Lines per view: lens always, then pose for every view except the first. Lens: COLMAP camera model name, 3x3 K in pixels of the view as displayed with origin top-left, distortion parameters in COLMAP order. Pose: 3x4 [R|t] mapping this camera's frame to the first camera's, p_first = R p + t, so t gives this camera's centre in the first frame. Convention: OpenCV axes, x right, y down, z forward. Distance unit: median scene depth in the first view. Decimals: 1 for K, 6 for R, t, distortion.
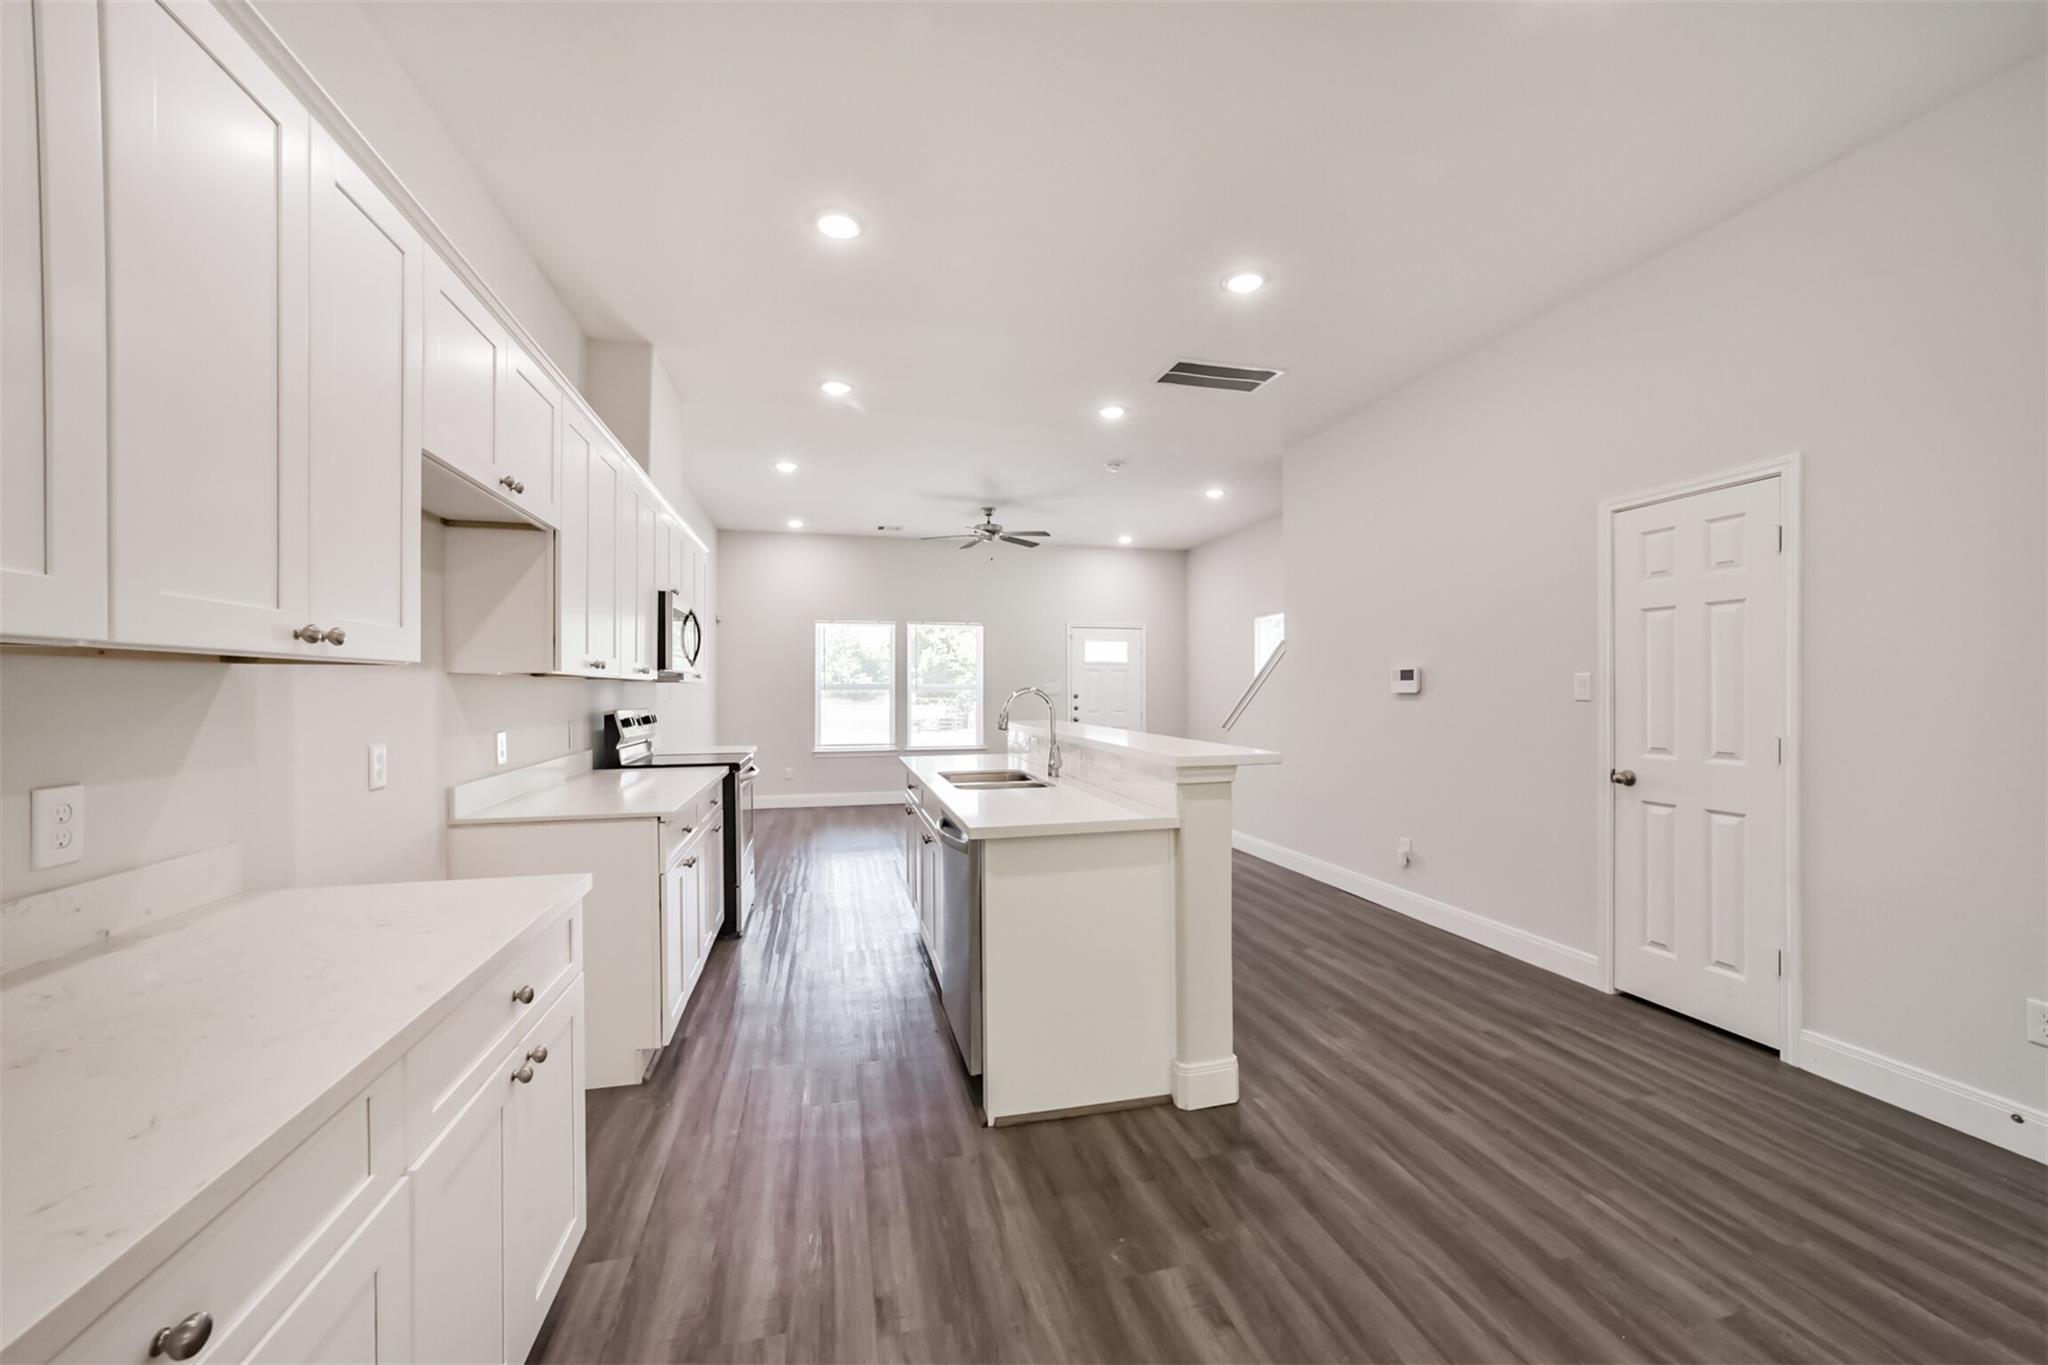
lens RADIAL K [[798.0, 0, 1030.9], [0, 798.0, 693.4], [0, 0, 1]] dist [-0.010400, 0.000062]
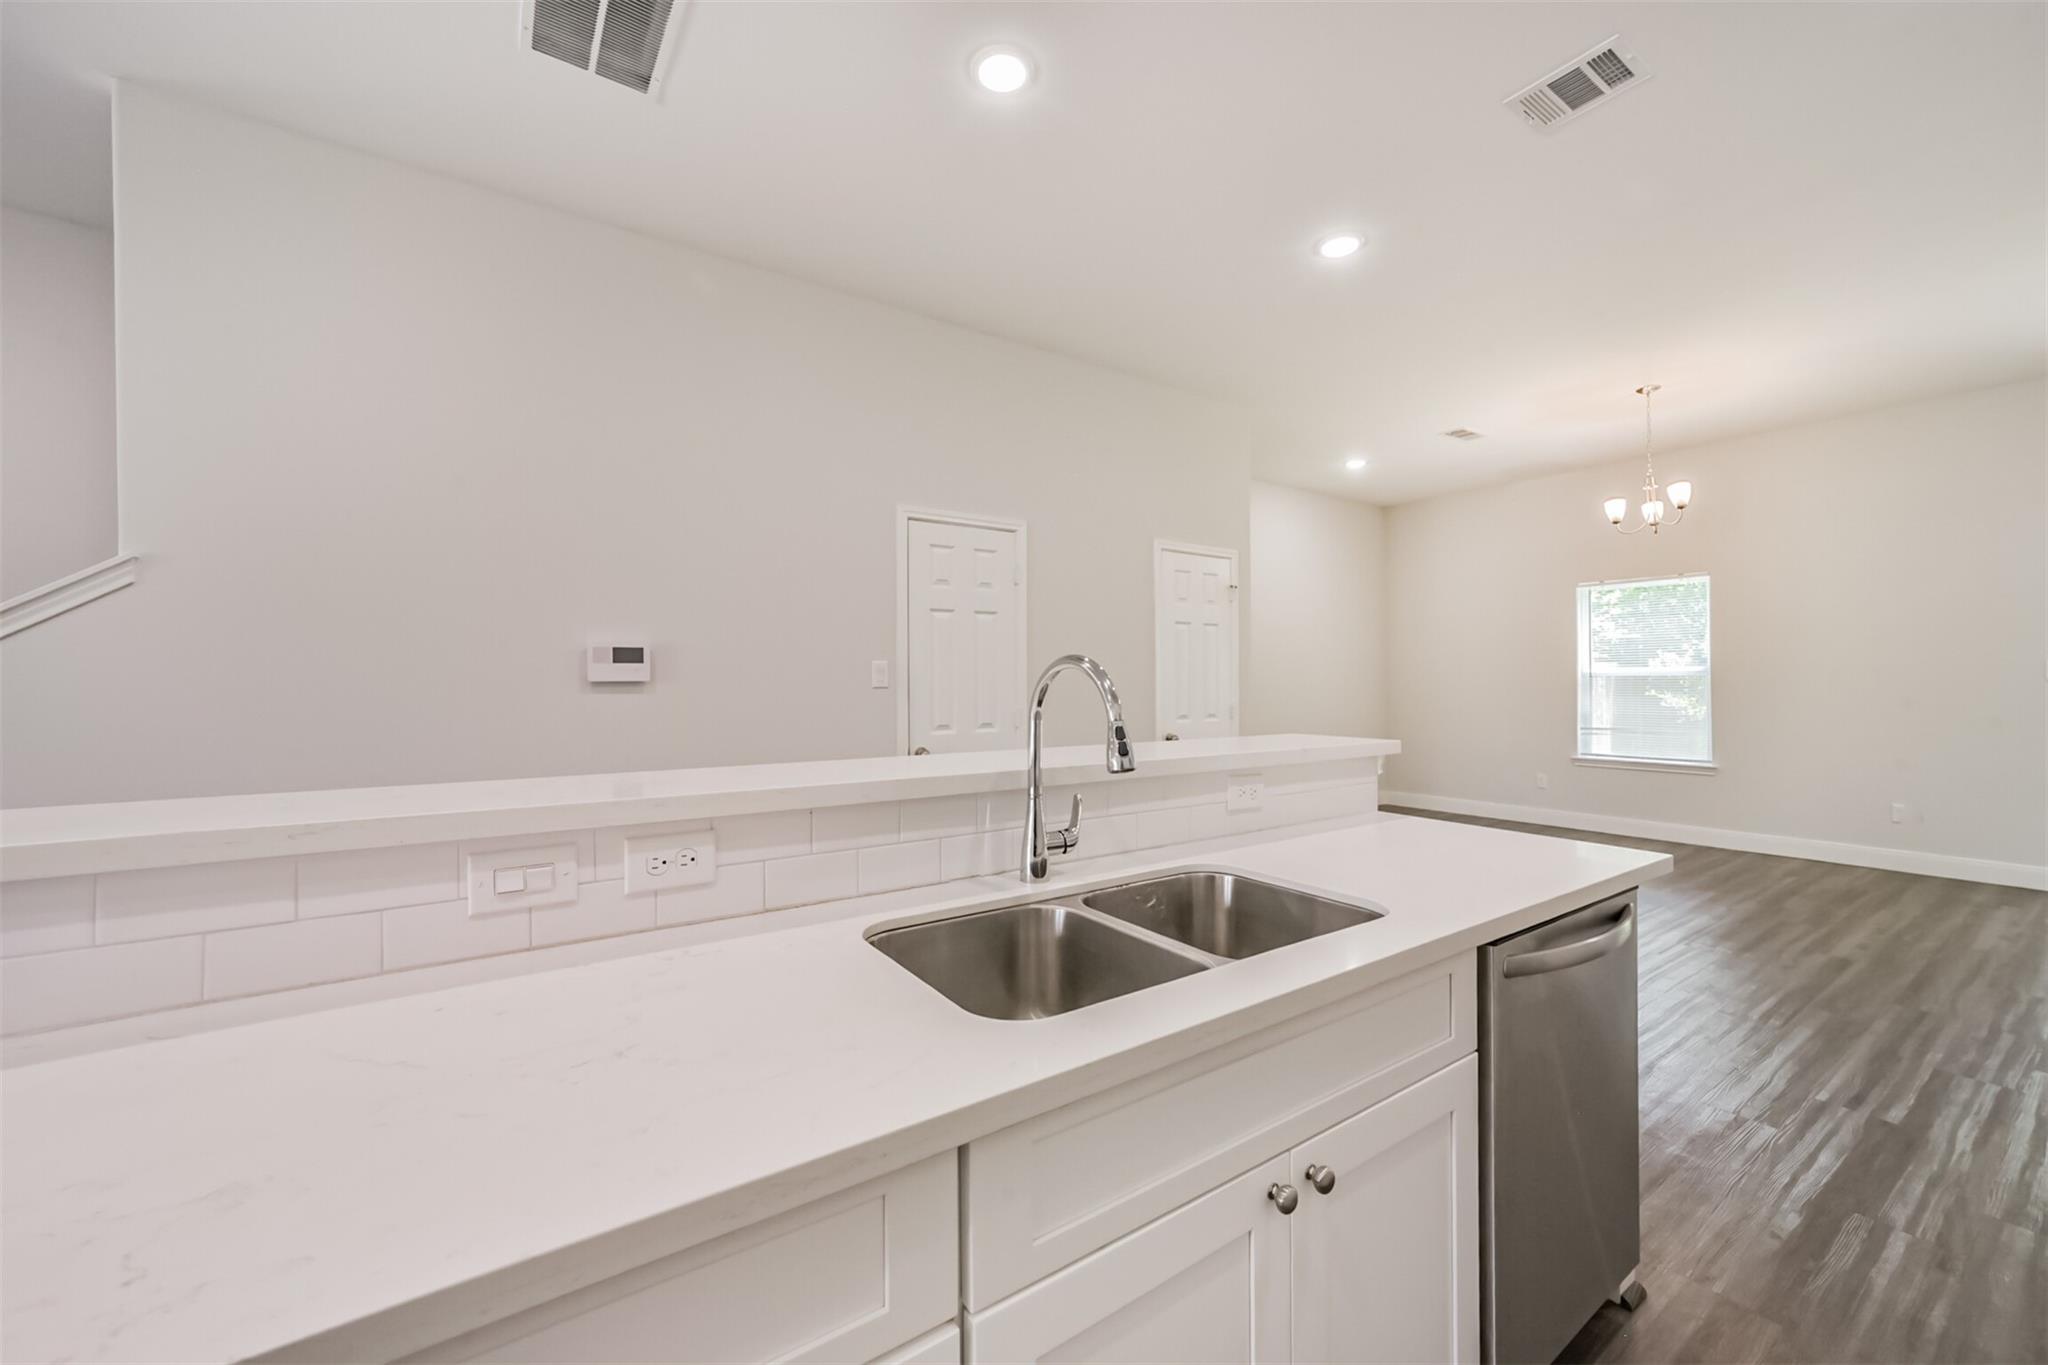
lens RADIAL K [[791.5, 0, 1029.6], [0, 791.5, 687.7], [0, 0, 1]] dist [-0.014969, 0.008906]
pose [[-0.343821, 0.000805, 0.939035, -0.274838], [0.011260, 0.999931, 0.003266, 0.006193], [-0.938968, 0.011697, -0.343807, 0.924285]]
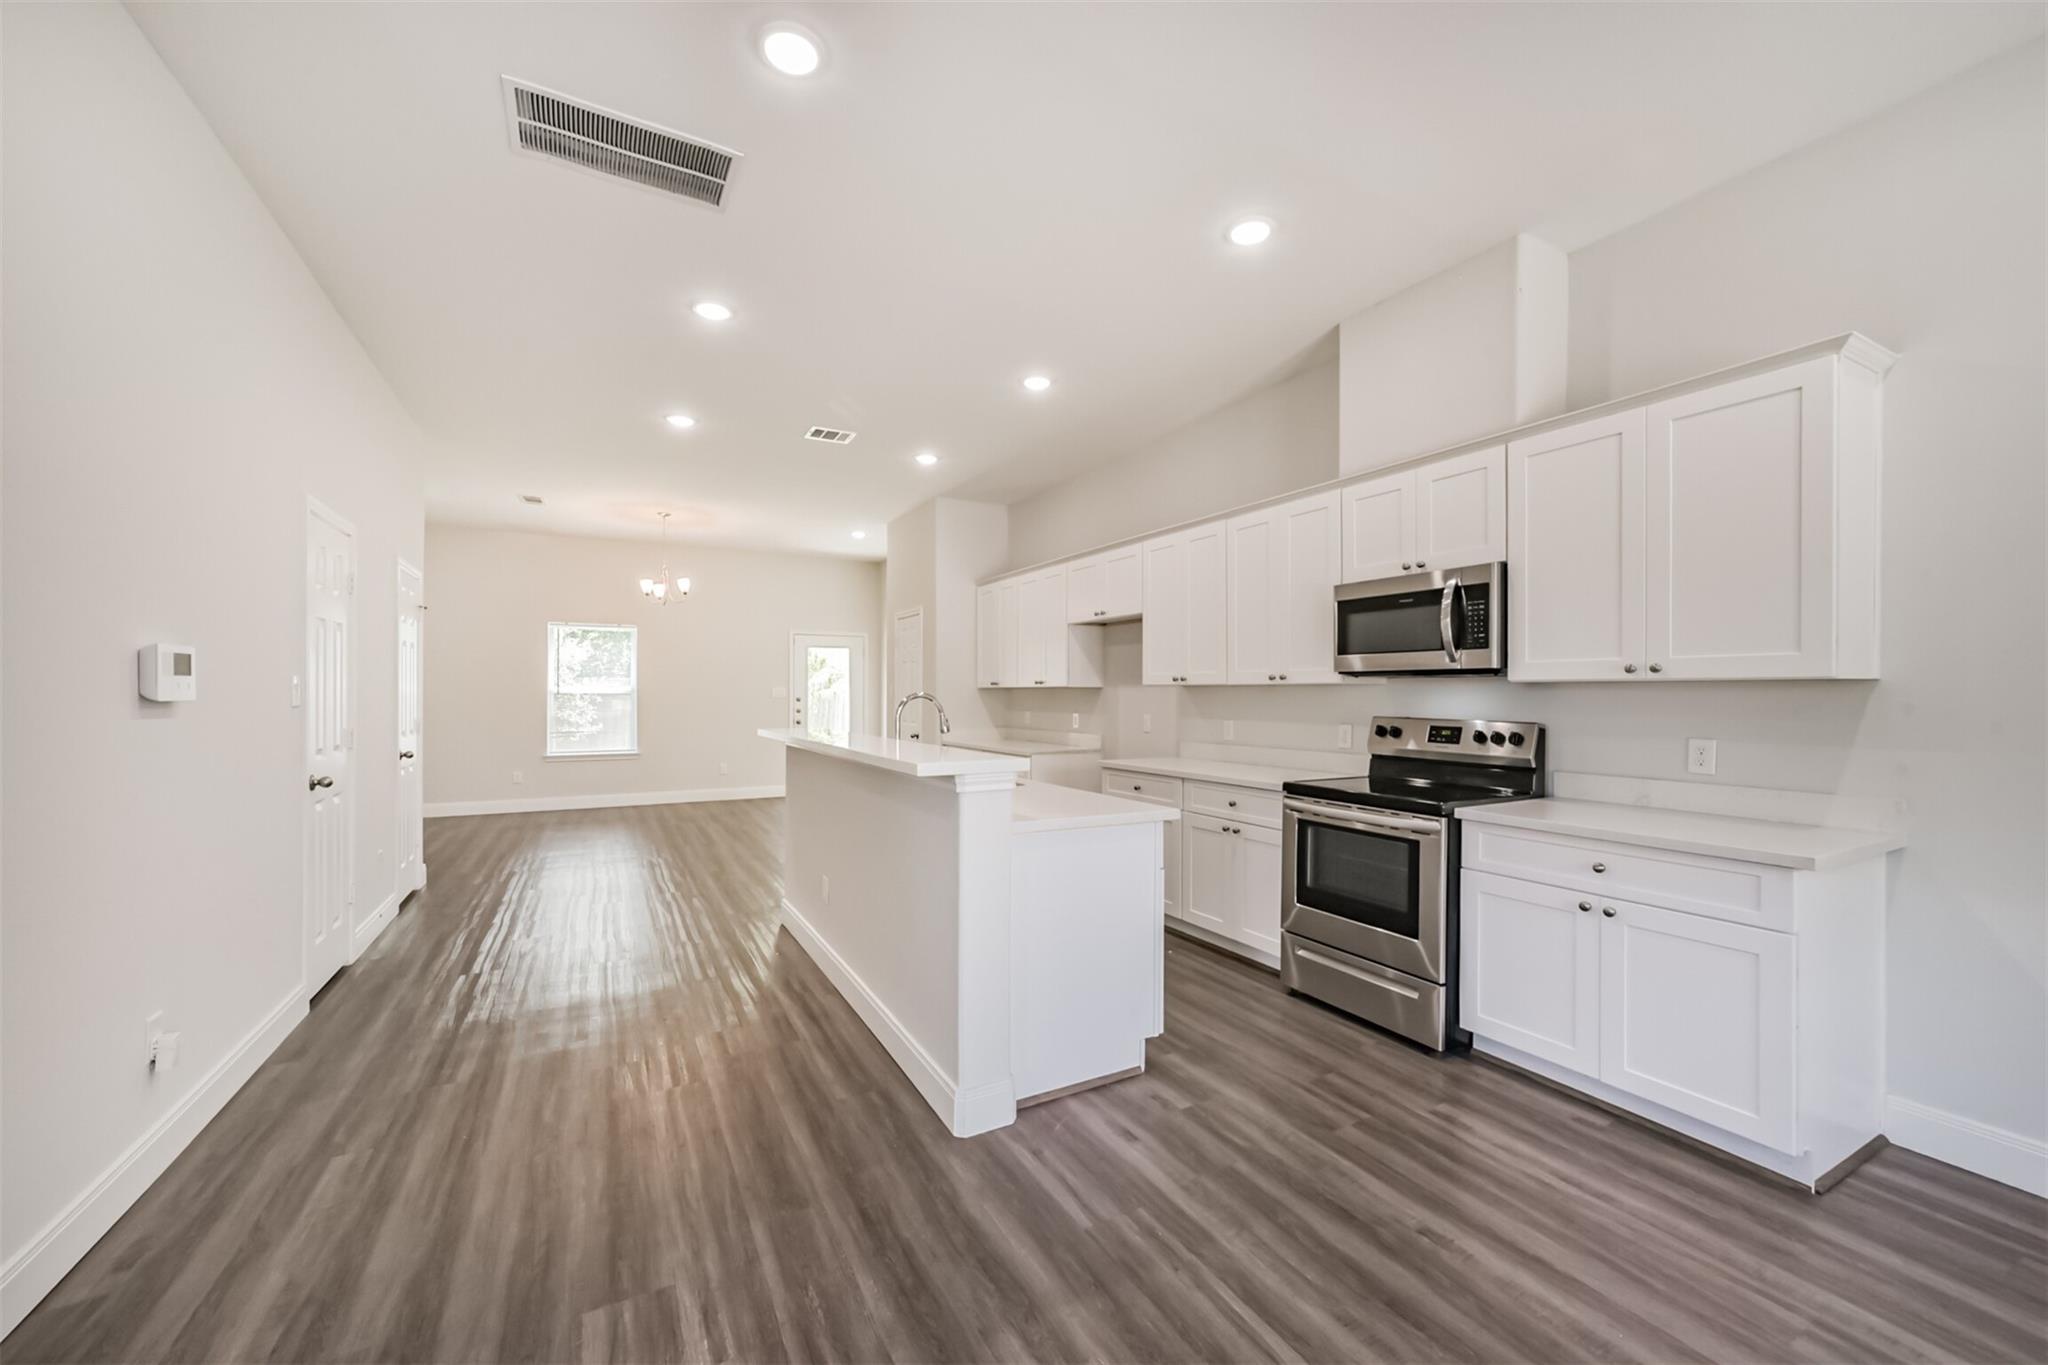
lens RADIAL K [[792.3, 0, 1028.7], [0, 792.3, 691.6], [0, 0, 1]] dist [-0.015758, 0.011053]
pose [[-0.968269, -0.001465, -0.249904, 0.094186], [-0.002563, 0.999988, 0.004068, -0.009718], [0.249896, 0.004580, -0.968262, 1.614214]]
